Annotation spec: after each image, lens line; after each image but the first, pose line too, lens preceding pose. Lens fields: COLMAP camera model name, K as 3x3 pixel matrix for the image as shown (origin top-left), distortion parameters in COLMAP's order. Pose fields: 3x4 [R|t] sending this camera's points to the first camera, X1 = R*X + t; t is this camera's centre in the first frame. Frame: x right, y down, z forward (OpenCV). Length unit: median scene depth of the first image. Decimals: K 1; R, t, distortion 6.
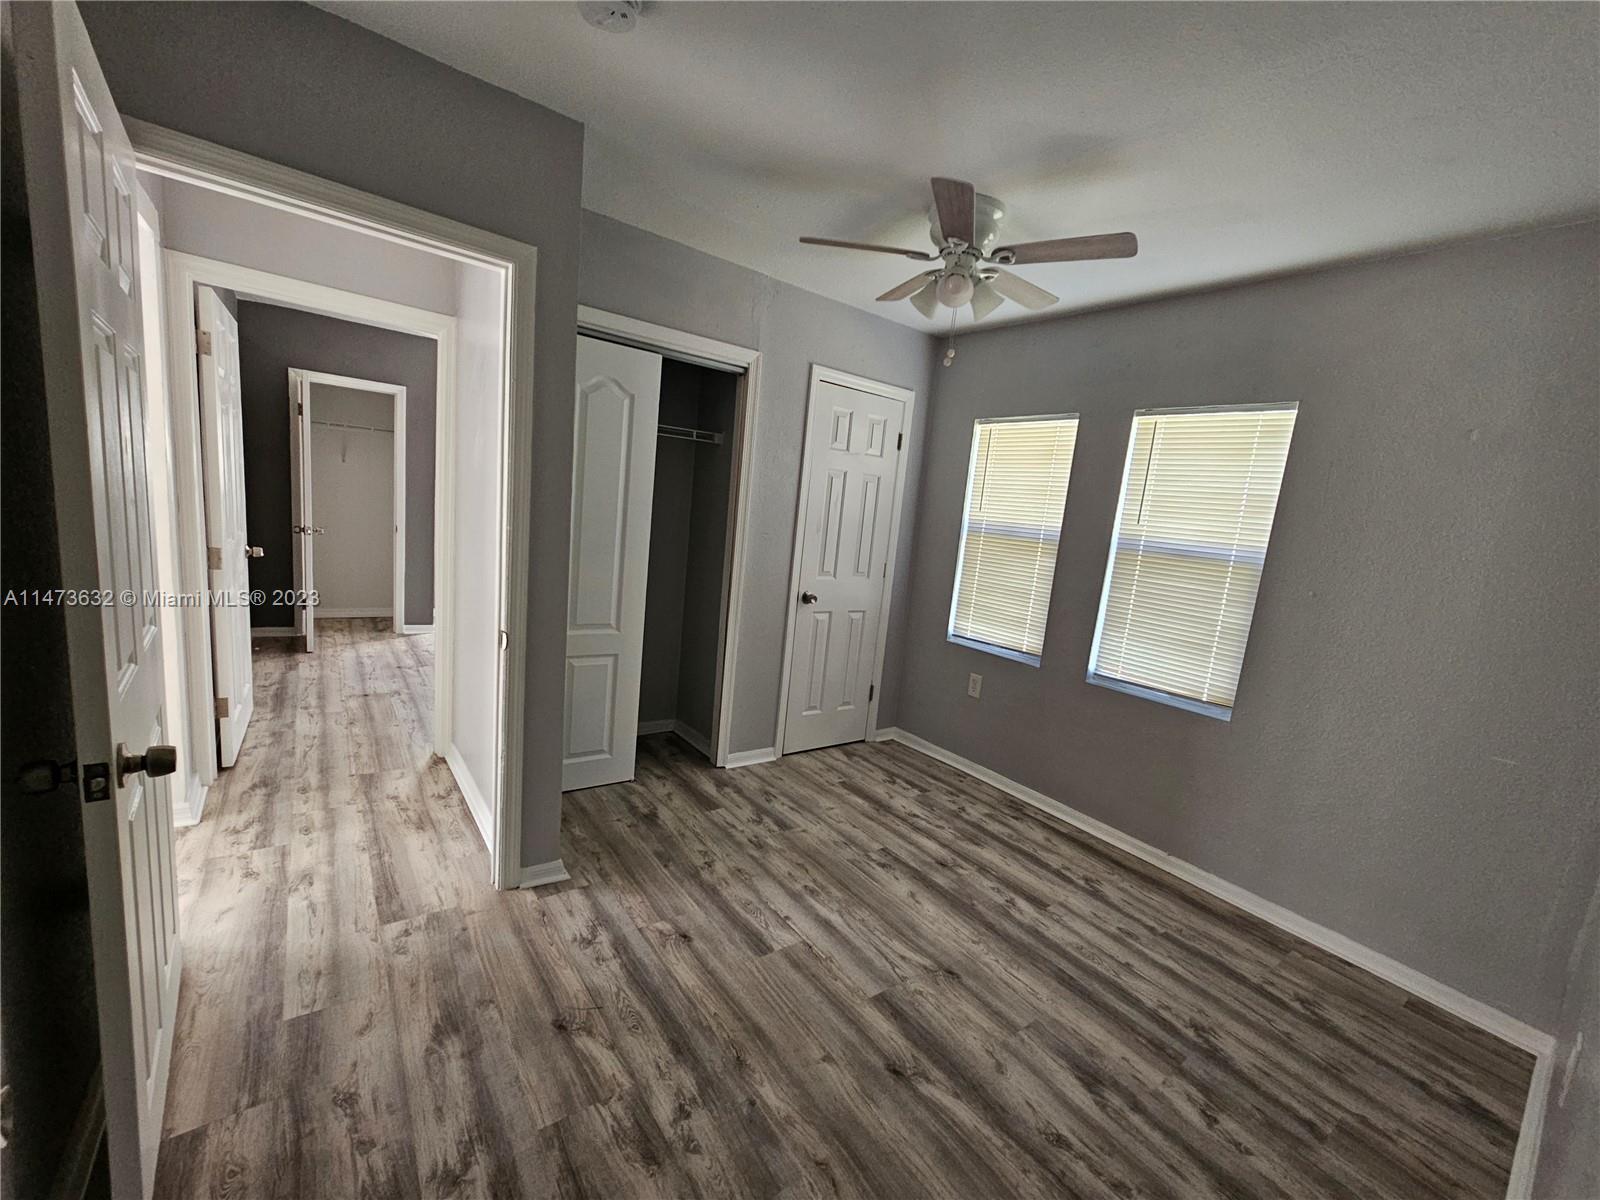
lens RADIAL K [[653.7, 0, 801.9], [0, 653.7, 594.3], [0, 0, 1]] dist [-0.000380, 0.000227]
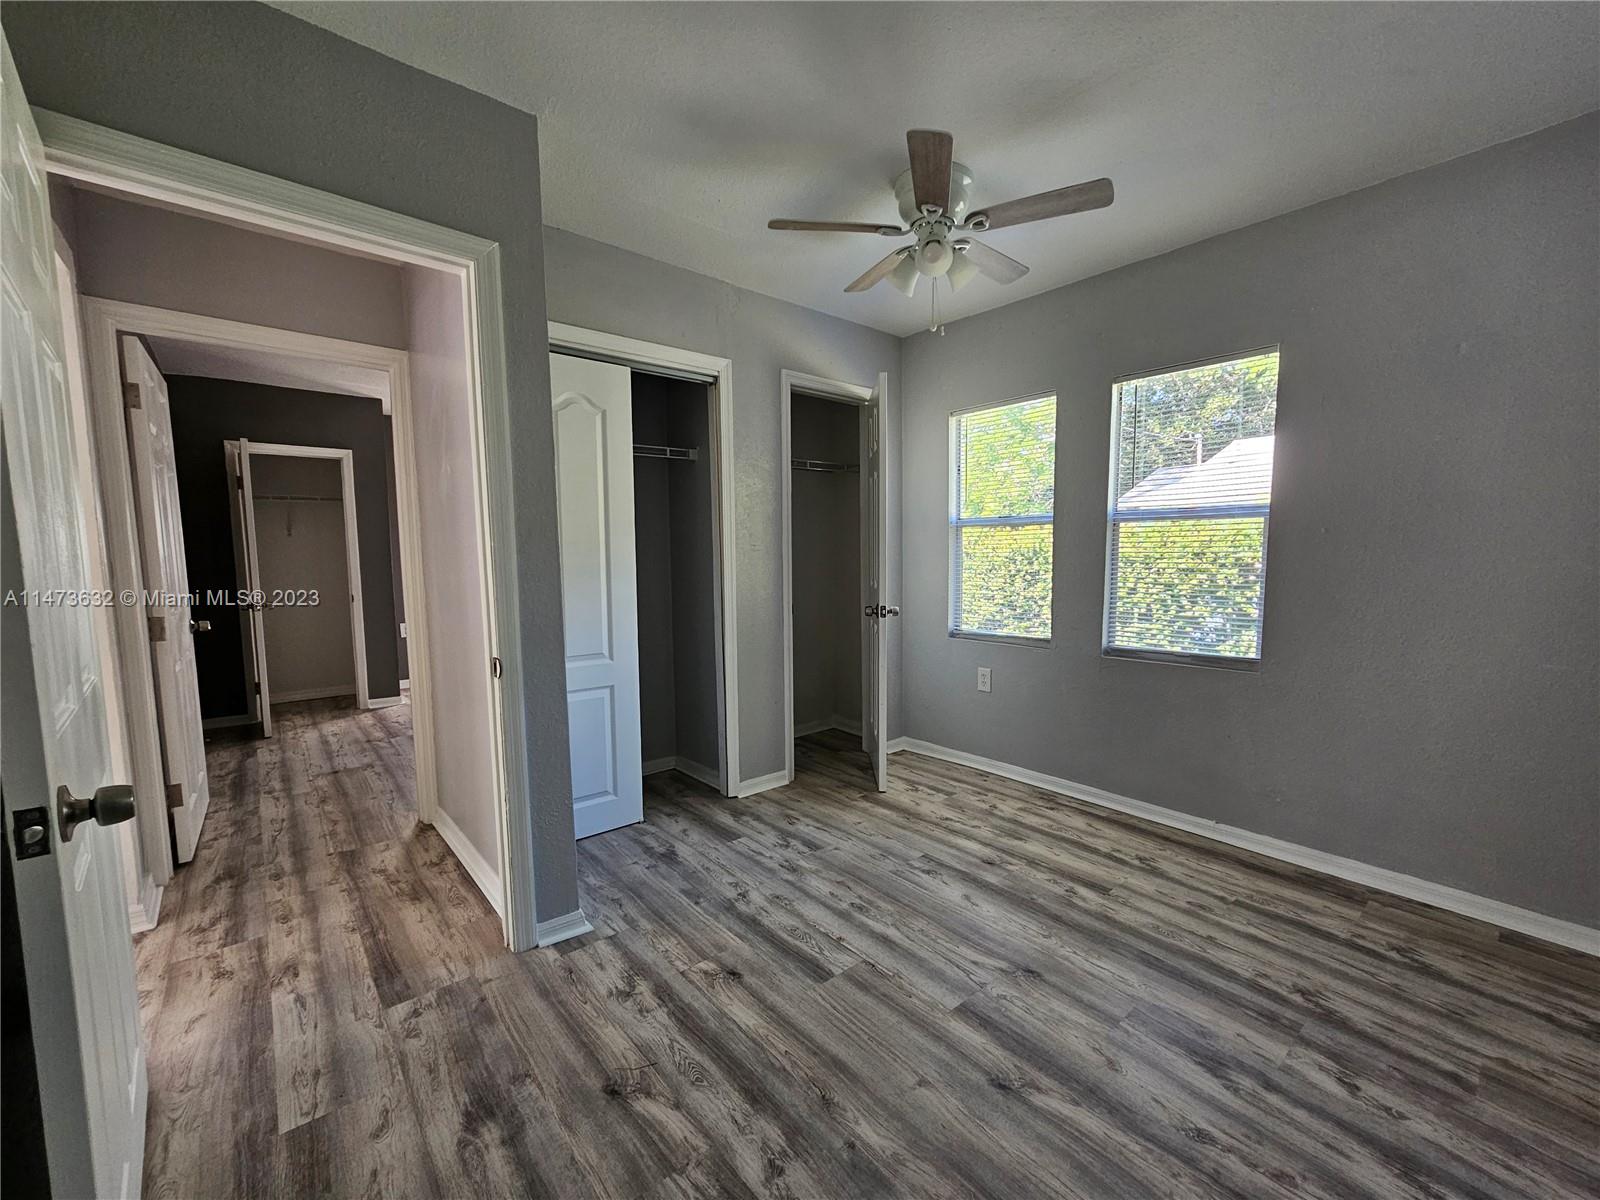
lens RADIAL K [[653.7, 0, 798.5], [0, 653.7, 596.6], [0, 0, 1]] dist [-0.000380, 0.000227]
pose [[0.992199, -0.112676, 0.053345, -0.078091], [0.115819, 0.991454, -0.060037, 0.074503], [-0.046124, 0.065747, 0.996770, 0.069494]]
